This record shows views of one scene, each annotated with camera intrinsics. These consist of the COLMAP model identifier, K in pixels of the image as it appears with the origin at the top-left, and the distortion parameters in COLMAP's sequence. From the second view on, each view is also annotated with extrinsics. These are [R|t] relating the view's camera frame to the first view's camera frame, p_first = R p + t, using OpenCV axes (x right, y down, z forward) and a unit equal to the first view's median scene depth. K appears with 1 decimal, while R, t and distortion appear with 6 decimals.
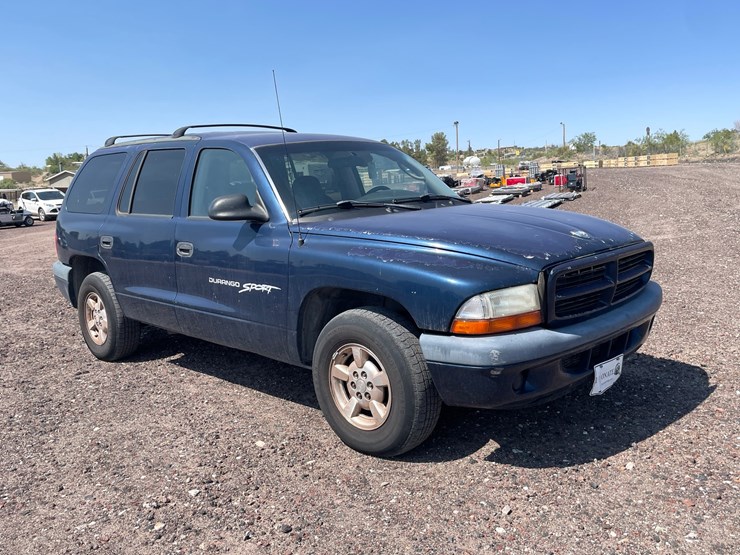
lens RADIAL K [[770.8, 0, 370.0], [0, 770.8, 277.5], [0, 0, 1]] dist [0.078444, -0.018184]
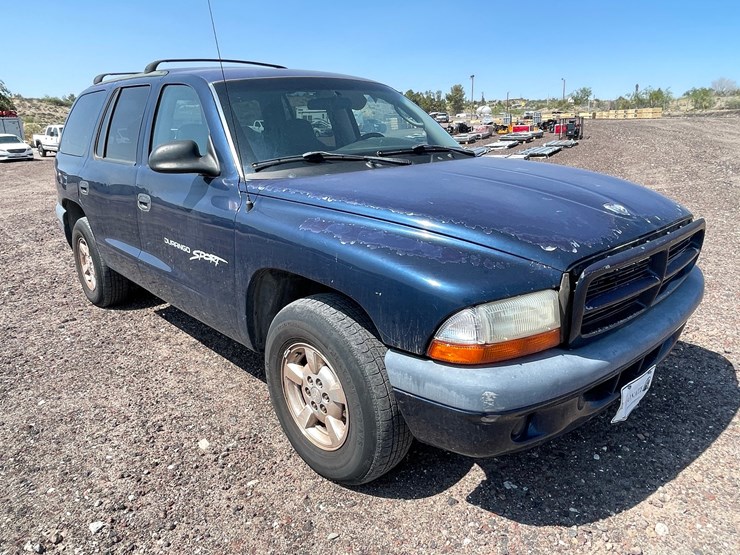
lens RADIAL K [[550.8, 0, 368.1], [0, 550.8, 281.3], [0, 0, 1]] dist [-0.002506, 0.006355]
pose [[0.997229, 0.040313, -0.062516, 0.066905], [-0.030314, 0.987706, 0.153355, -0.058099], [0.067929, -0.151035, 0.986192, 0.434451]]
